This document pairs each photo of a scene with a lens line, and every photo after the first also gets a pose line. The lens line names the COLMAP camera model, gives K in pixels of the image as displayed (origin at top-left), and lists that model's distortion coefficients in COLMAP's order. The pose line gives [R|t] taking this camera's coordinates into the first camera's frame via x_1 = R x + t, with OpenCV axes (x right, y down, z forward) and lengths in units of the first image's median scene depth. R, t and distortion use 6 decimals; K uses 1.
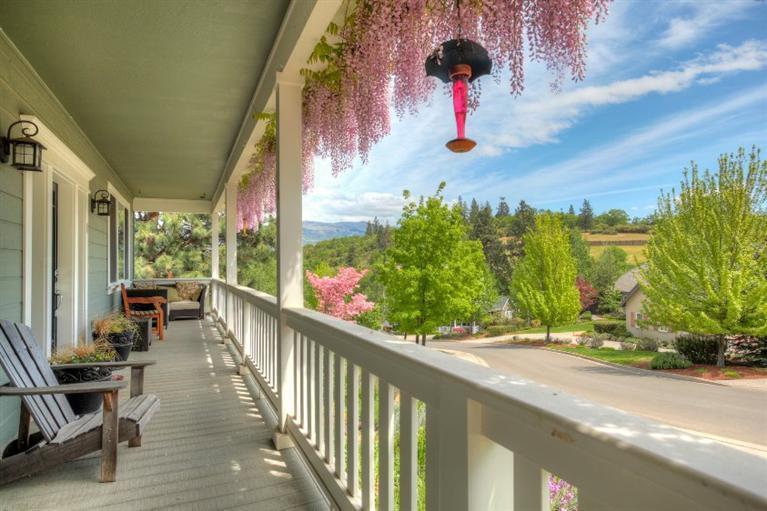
lens RADIAL K [[476.3, 0, 381.7], [0, 476.3, 256.0], [0, 0, 1]] dist [-0.006328, 0.004843]
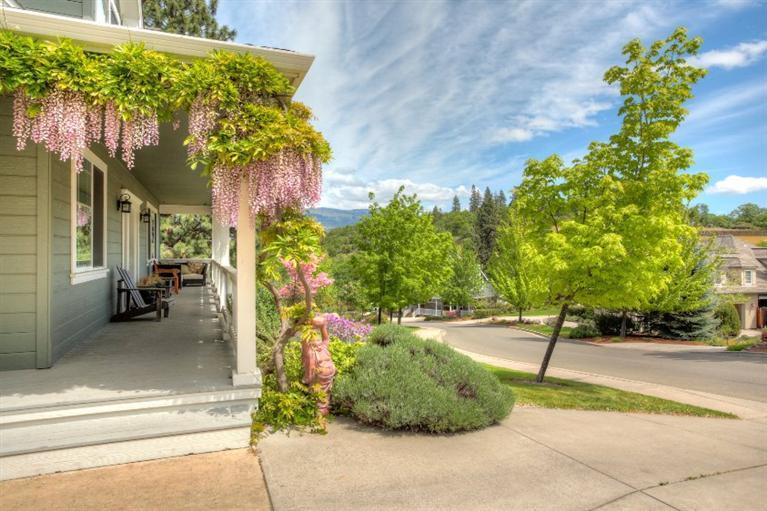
lens RADIAL K [[476.3, 0, 384.2], [0, 476.3, 257.0], [0, 0, 1]] dist [-0.006328, 0.004843]
pose [[0.999579, 0.012299, -0.026268, 0.153822], [-0.011558, 0.999537, 0.028163, -0.005115], [0.026602, -0.027848, 0.999258, -0.325626]]
